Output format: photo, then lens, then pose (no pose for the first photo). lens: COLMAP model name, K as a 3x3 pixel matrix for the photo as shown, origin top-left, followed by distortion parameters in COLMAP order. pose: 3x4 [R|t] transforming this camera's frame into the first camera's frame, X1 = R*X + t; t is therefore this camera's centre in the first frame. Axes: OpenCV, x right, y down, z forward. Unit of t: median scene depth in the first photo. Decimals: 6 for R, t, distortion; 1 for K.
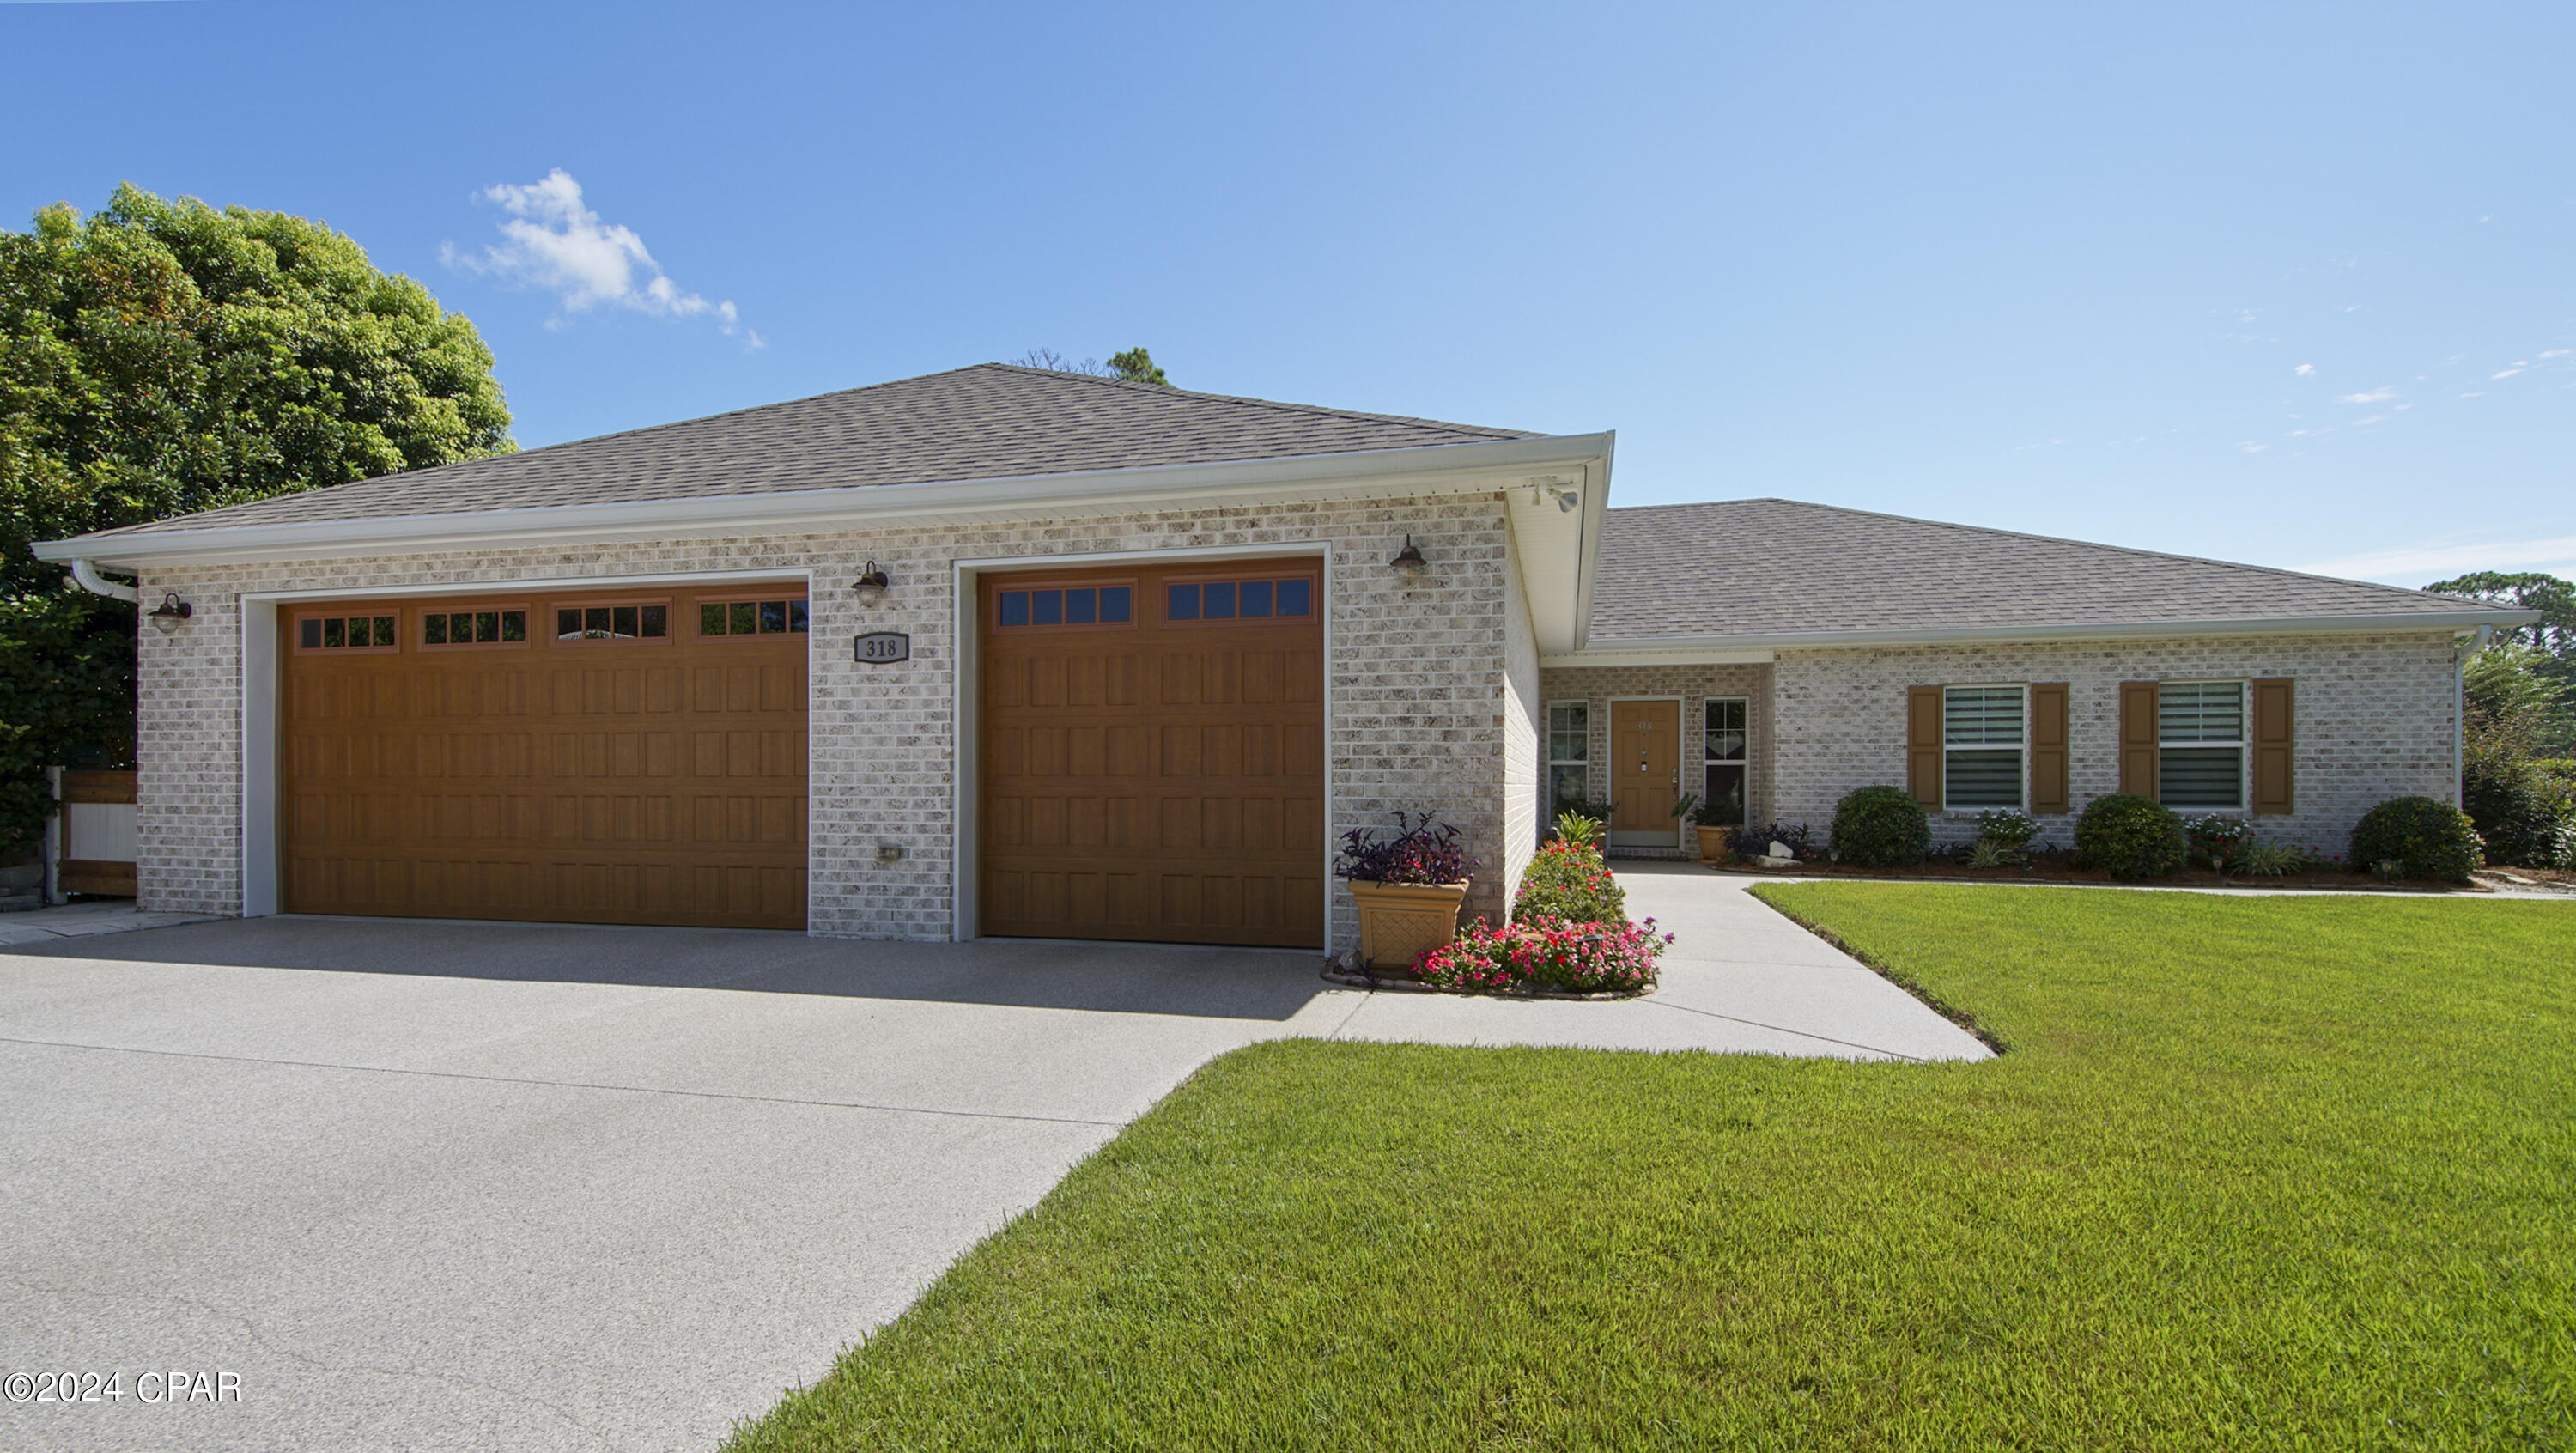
lens RADIAL K [[1141.4, 0, 1262.2], [0, 1141.4, 787.4], [0, 0, 1]] dist [0.033940, -0.017552]
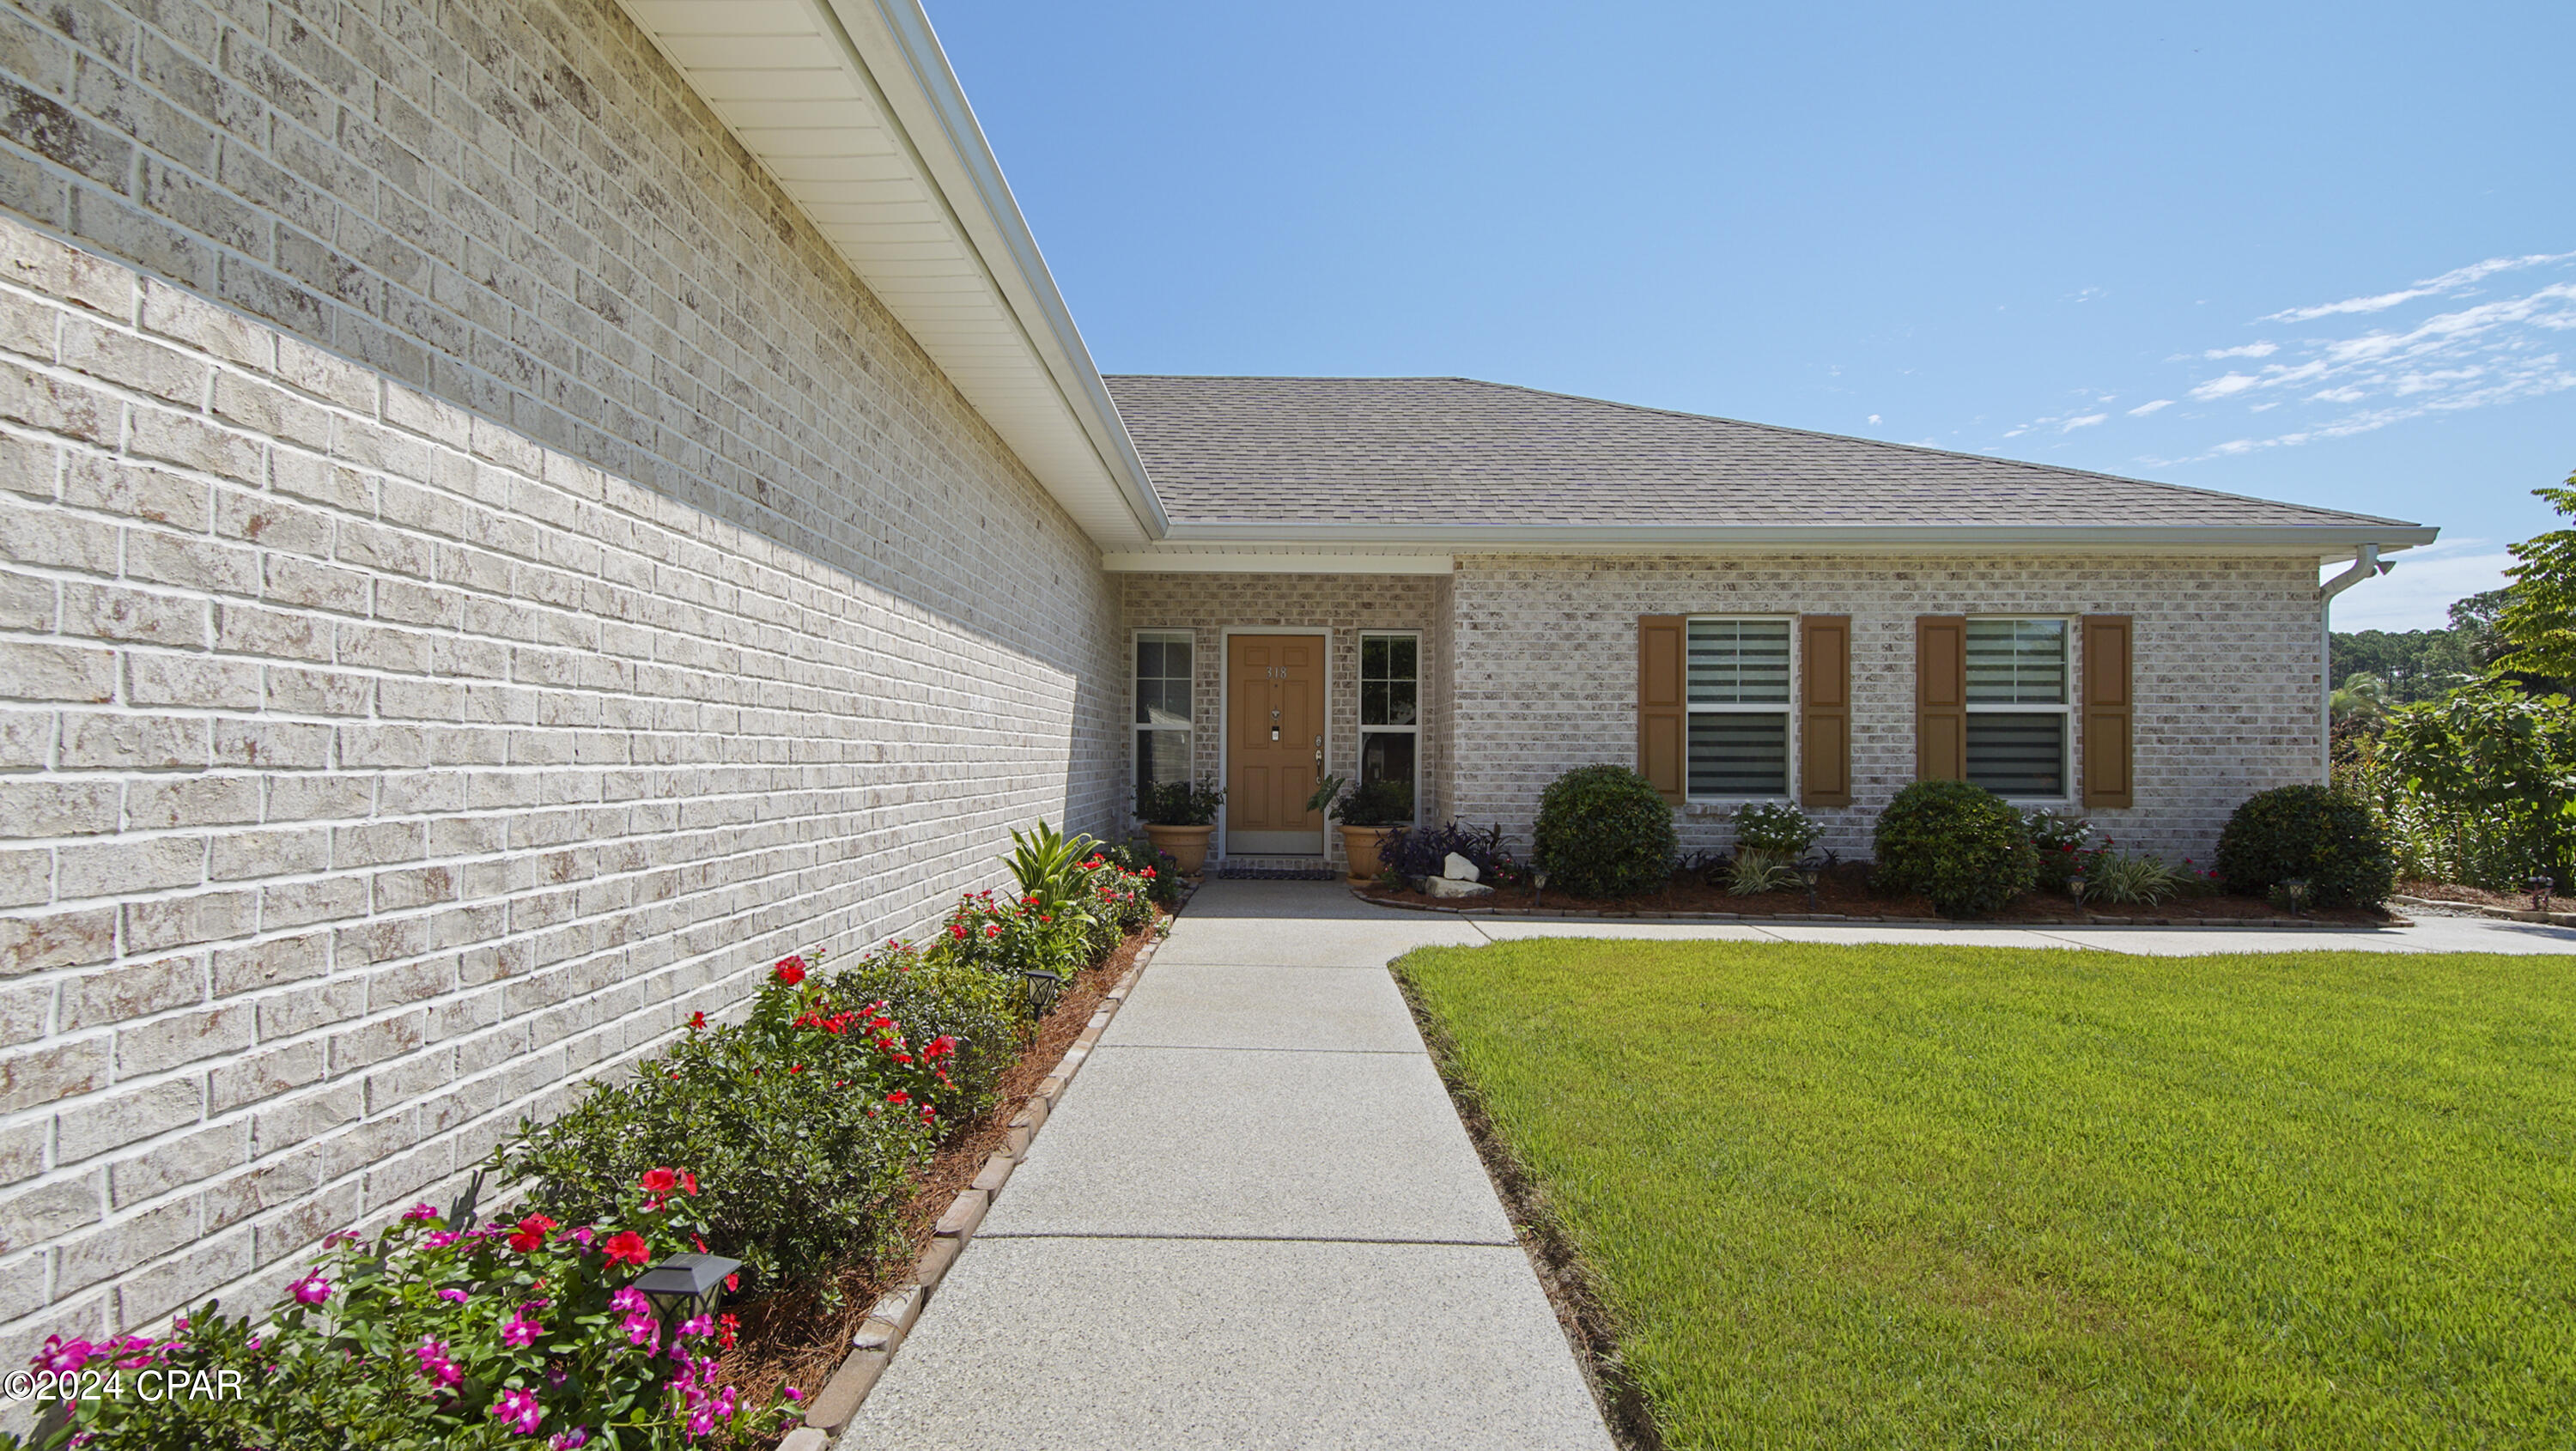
lens RADIAL K [[1141.3, 0, 1265.6], [0, 1141.3, 734.3], [0, 0, 1]] dist [0.033940, -0.017552]
pose [[0.971014, 0.009749, 0.238825, 0.208453], [-0.004640, 0.999748, -0.021943, -0.004019], [-0.238979, 0.020199, 0.970815, 0.440216]]
